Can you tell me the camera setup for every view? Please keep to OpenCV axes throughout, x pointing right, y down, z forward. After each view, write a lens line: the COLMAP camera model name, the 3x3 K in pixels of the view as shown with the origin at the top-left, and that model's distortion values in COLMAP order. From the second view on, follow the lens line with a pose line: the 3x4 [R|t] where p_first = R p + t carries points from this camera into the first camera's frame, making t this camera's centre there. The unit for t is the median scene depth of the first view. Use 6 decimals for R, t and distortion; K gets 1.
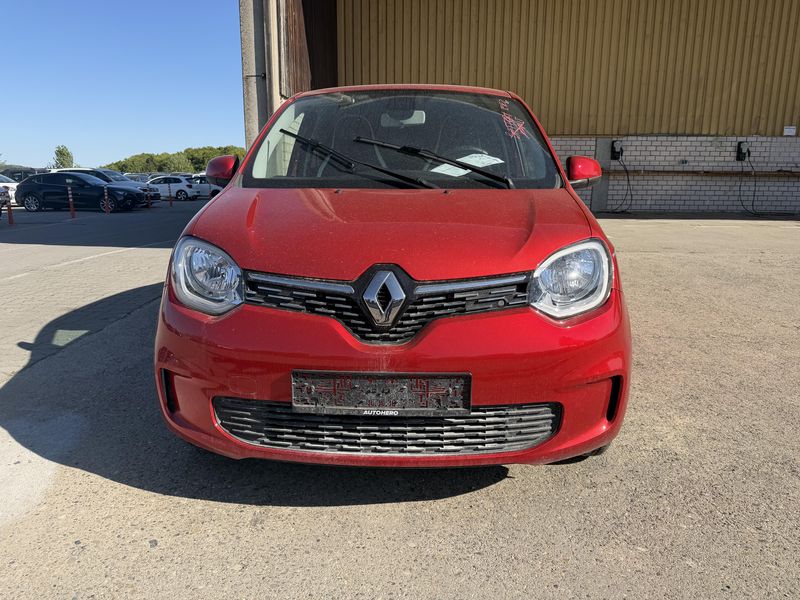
lens RADIAL K [[563.9, 0, 407.9], [0, 563.9, 286.9], [0, 0, 1]] dist [0.035553, -0.042857]
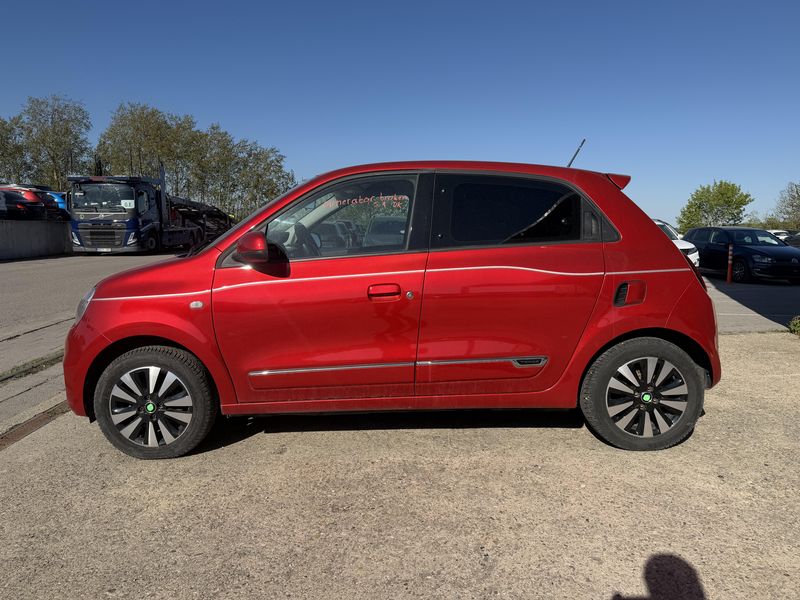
lens RADIAL K [[563.9, 0, 405.0], [0, 563.9, 314.6], [0, 0, 1]] dist [0.035553, -0.042857]
pose [[0.038043, 0.139559, -0.989483, 2.080227], [-0.189223, 0.973291, 0.130000, -0.409119], [0.981197, 0.182287, 0.063435, 1.902544]]
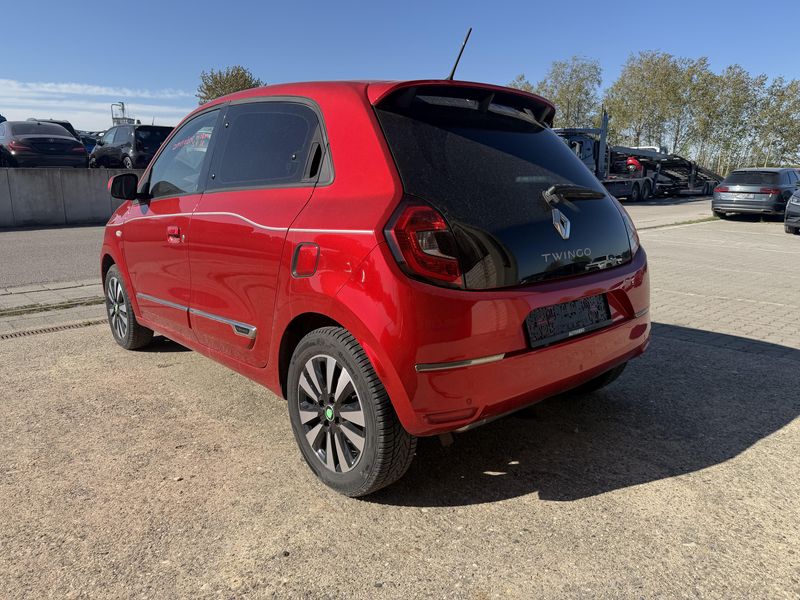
lens RADIAL K [[563.9, 0, 393.0], [0, 563.9, 303.5], [0, 0, 1]] dist [0.035553, -0.042857]
pose [[-0.731458, 0.132992, -0.668792, 1.136540], [-0.139574, 0.930829, 0.337751, -0.706050], [0.667449, 0.340397, -0.662300, 3.523036]]
